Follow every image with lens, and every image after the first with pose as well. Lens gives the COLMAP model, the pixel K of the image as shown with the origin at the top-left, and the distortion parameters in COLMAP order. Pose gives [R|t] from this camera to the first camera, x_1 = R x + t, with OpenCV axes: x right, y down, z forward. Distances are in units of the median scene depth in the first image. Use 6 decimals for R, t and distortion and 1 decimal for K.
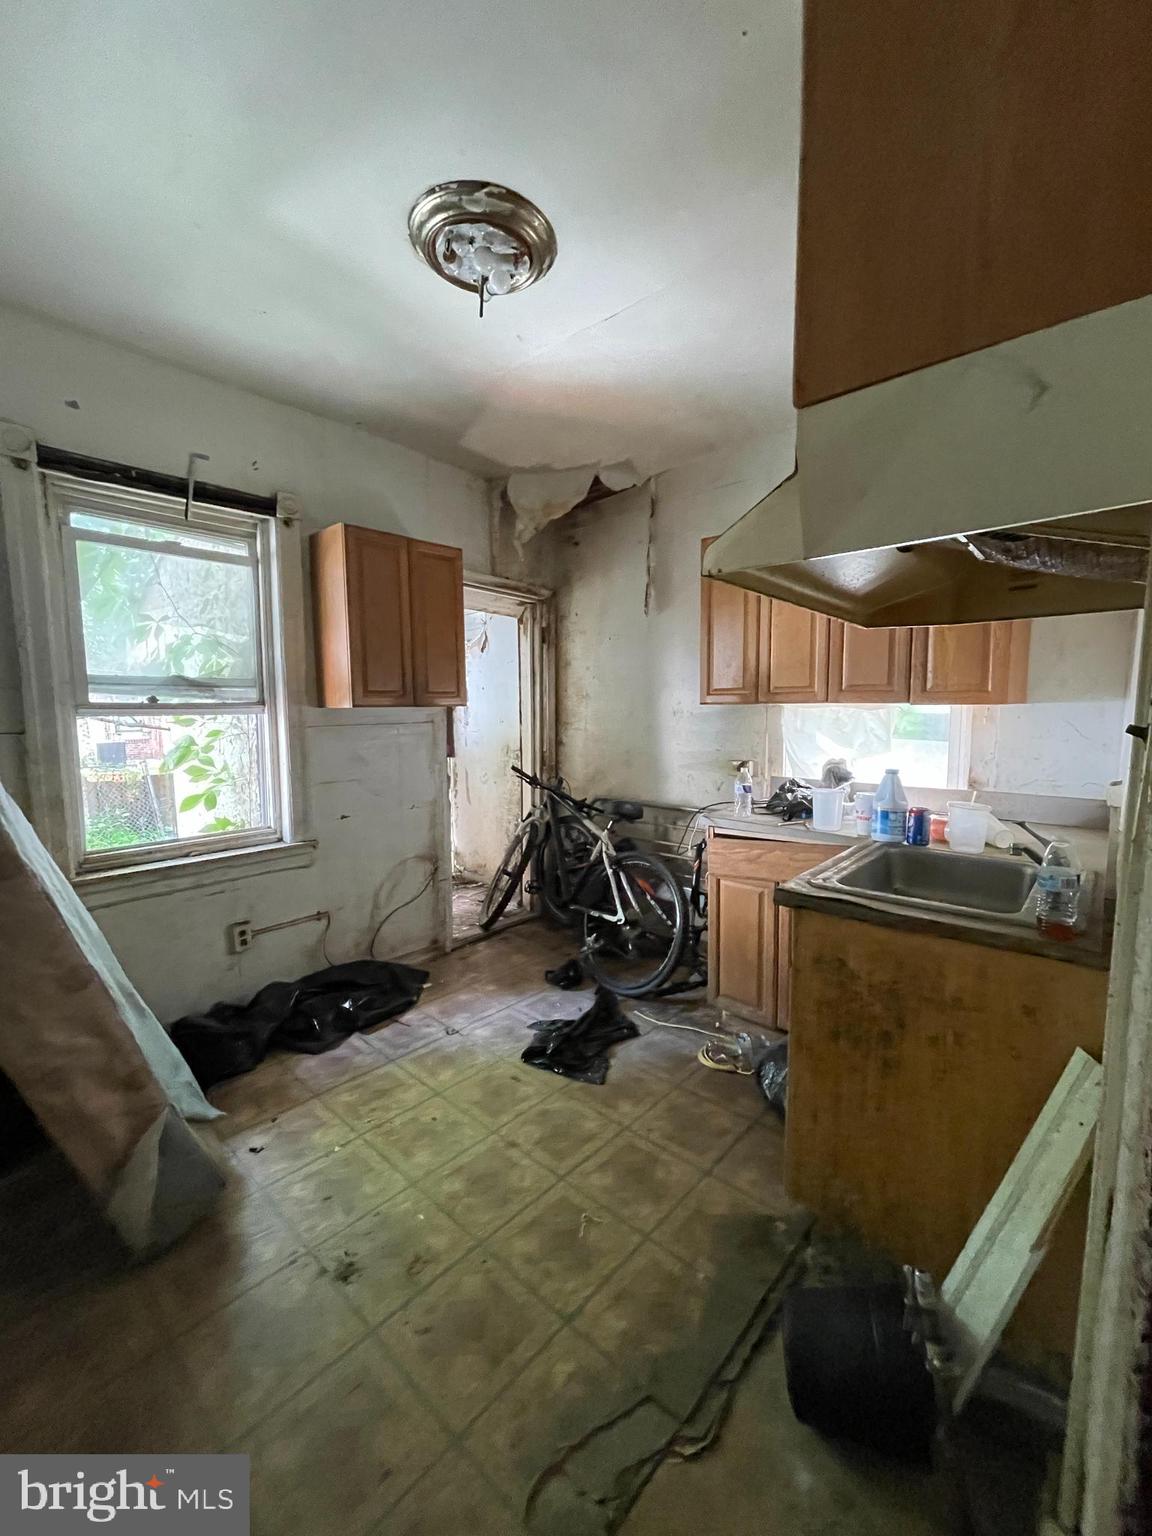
lens RADIAL K [[625.9, 0, 578.7], [0, 625.9, 768.5], [0, 0, 1]] dist [0.000031, 0.000511]
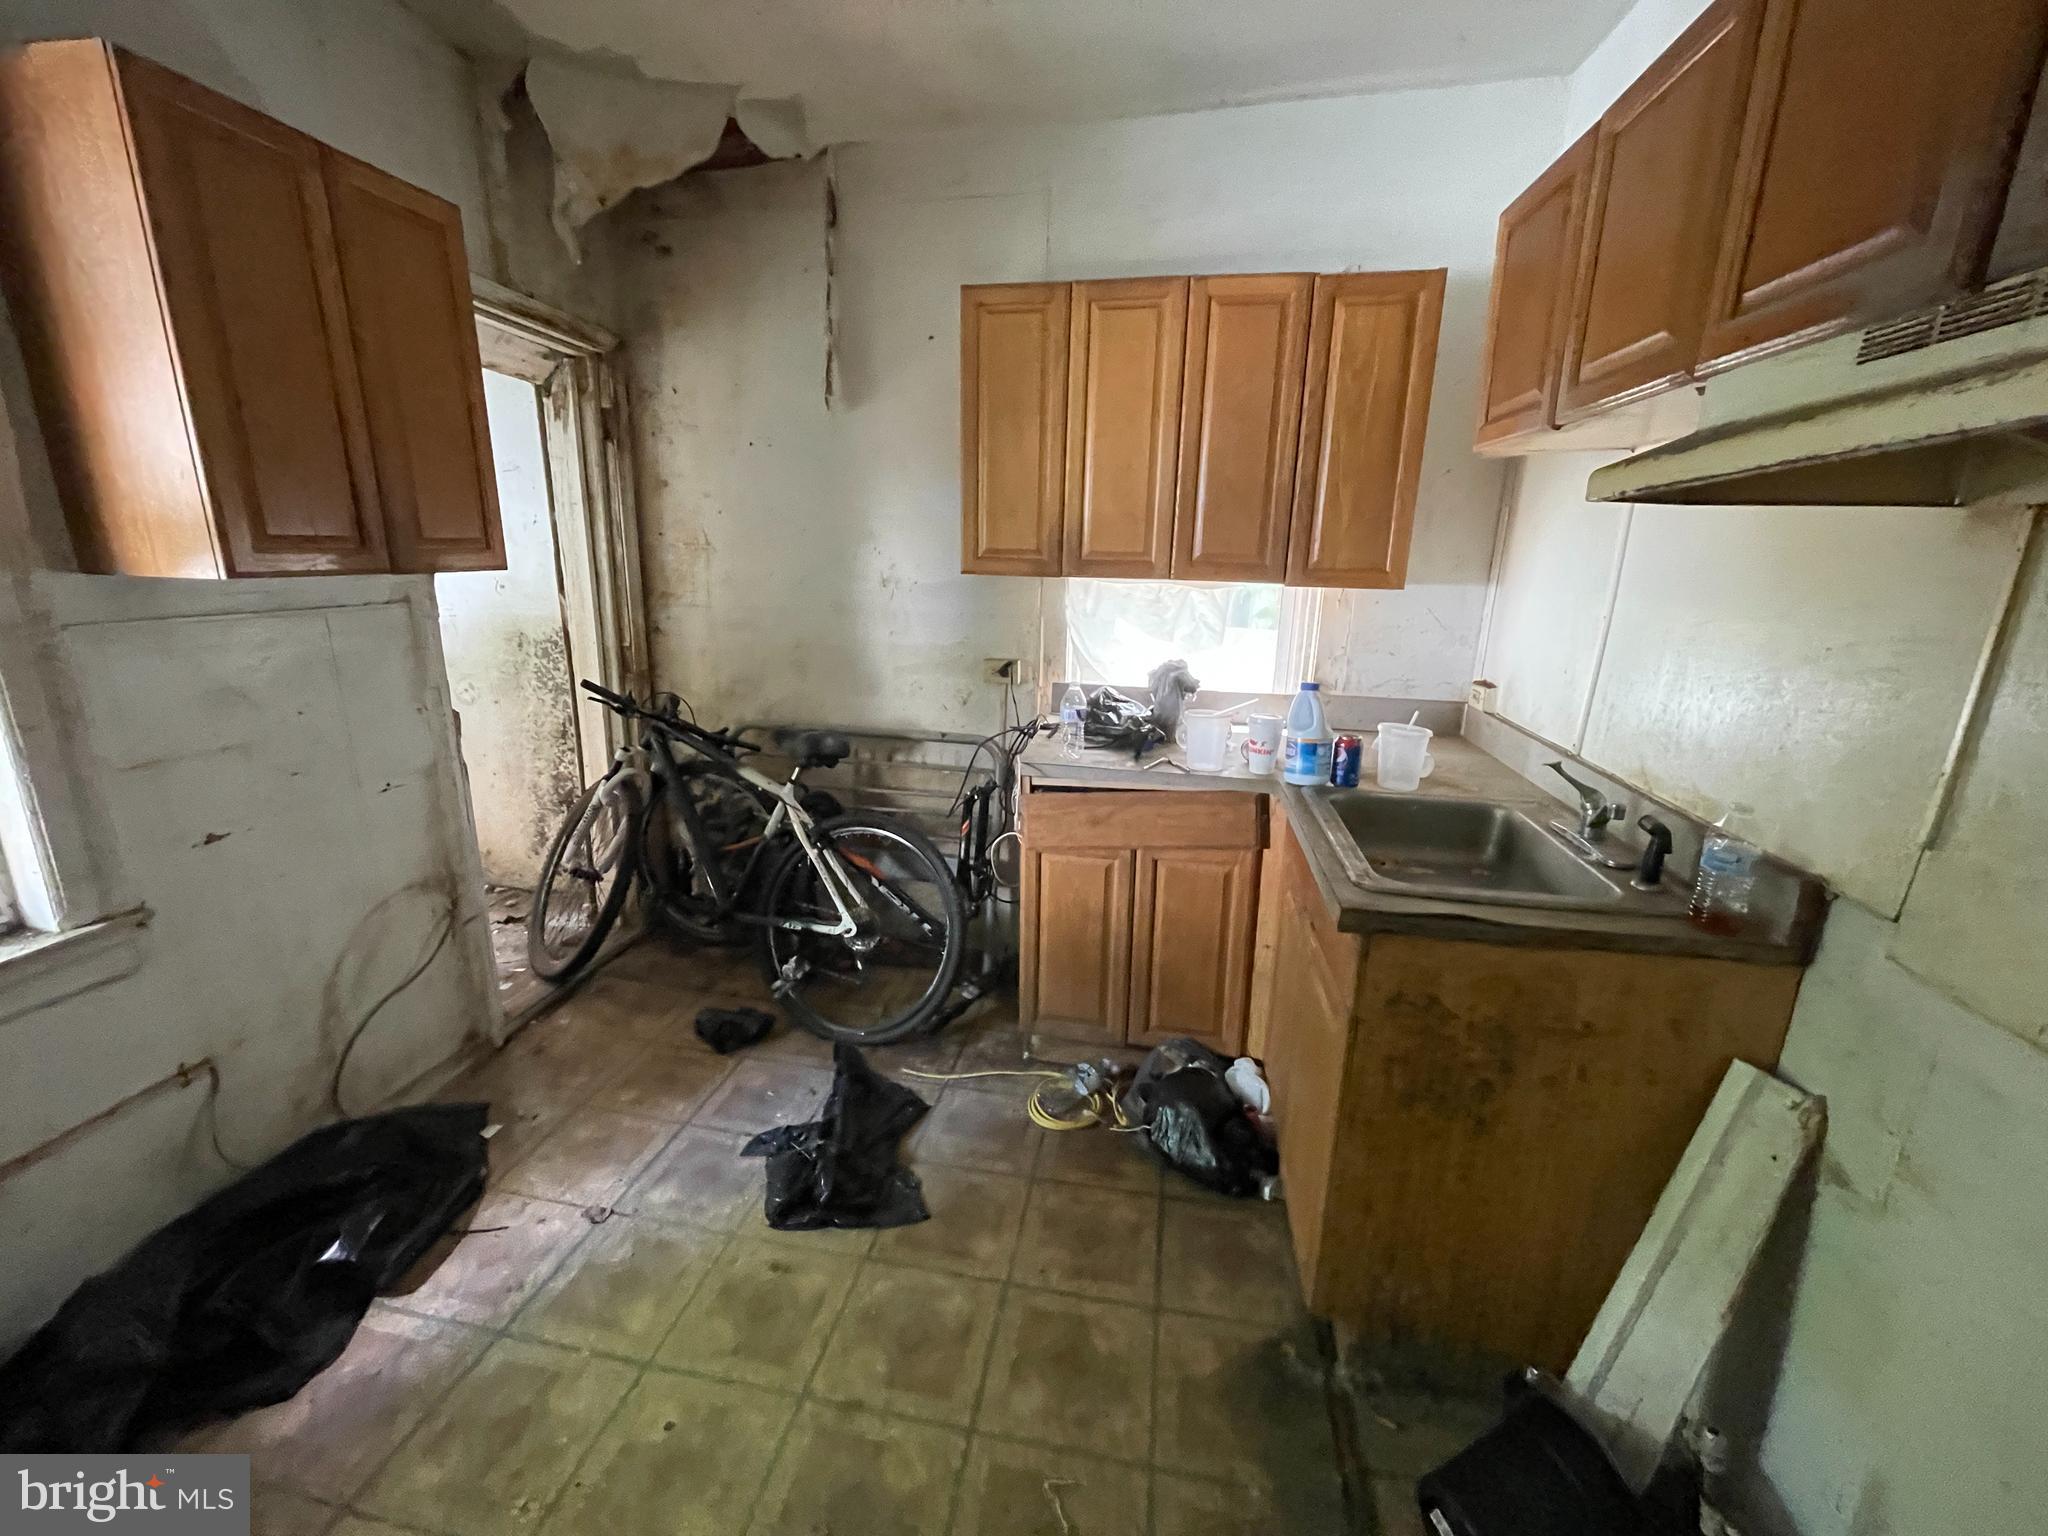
lens RADIAL K [[834.5, 0, 1027.6], [0, 834.5, 763.8], [0, 0, 1]] dist [0.000031, 0.000511]
pose [[0.850675, -0.107124, 0.514661, -0.189802], [0.024538, 0.986042, 0.164681, -0.050303], [-0.525119, -0.127462, 0.841430, 0.240337]]
